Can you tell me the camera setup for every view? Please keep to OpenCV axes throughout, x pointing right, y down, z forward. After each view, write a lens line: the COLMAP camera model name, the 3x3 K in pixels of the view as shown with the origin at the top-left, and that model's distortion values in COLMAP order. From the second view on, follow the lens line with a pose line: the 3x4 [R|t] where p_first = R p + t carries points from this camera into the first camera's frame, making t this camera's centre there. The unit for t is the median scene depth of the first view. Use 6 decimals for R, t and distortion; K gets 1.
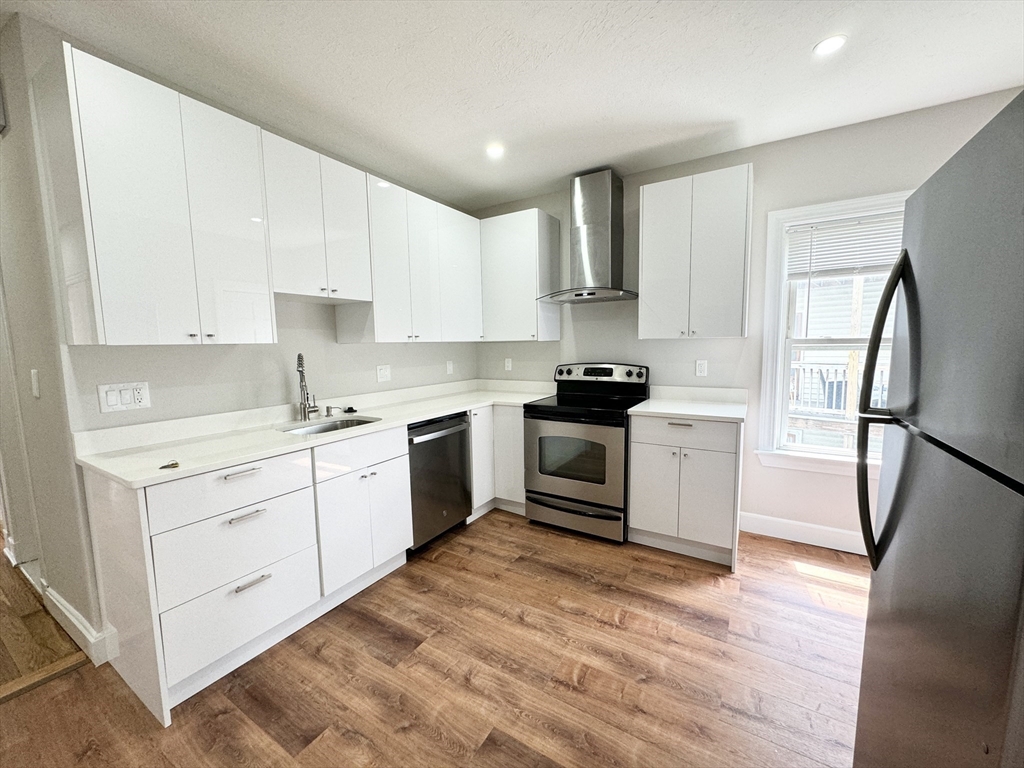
lens RADIAL K [[407.8, 0, 515.9], [0, 407.8, 375.1], [0, 0, 1]] dist [0.025333, 0.000009]
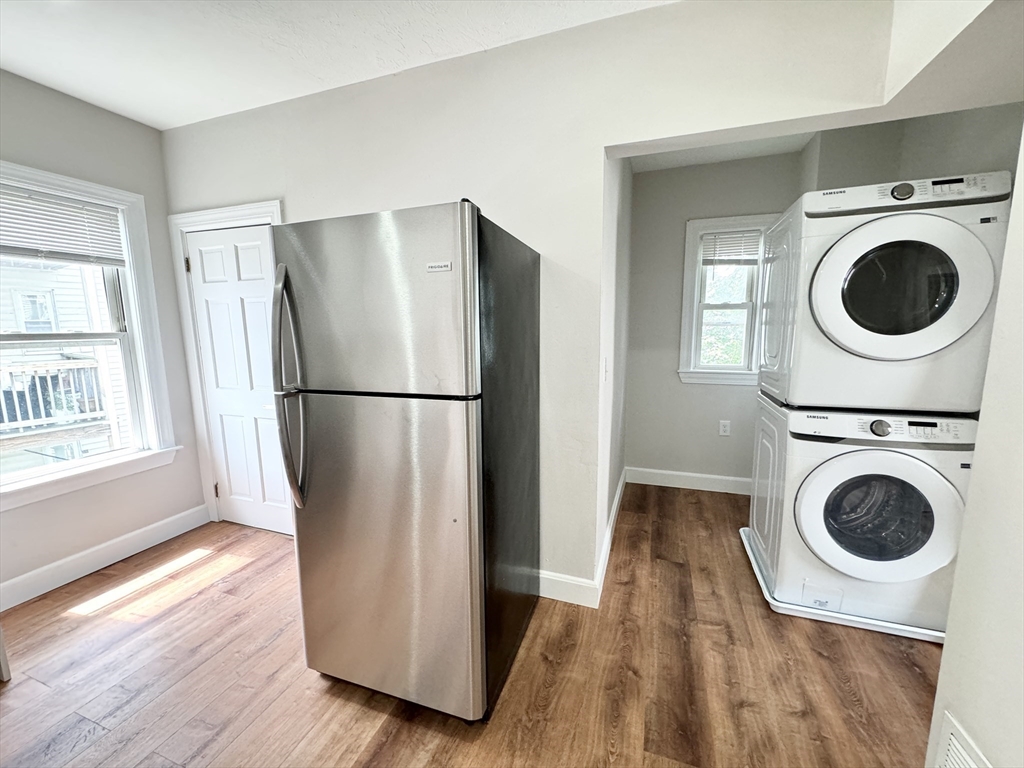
lens RADIAL K [[410.9, 0, 512.0], [0, 410.9, 384.0], [0, 0, 1]] dist [-0.020361, 0.000019]
pose [[-0.202577, -0.119098, 0.971997, -0.261894], [0.092531, 0.985808, 0.140075, -0.018331], [-0.974885, 0.118316, -0.188682, 0.324310]]
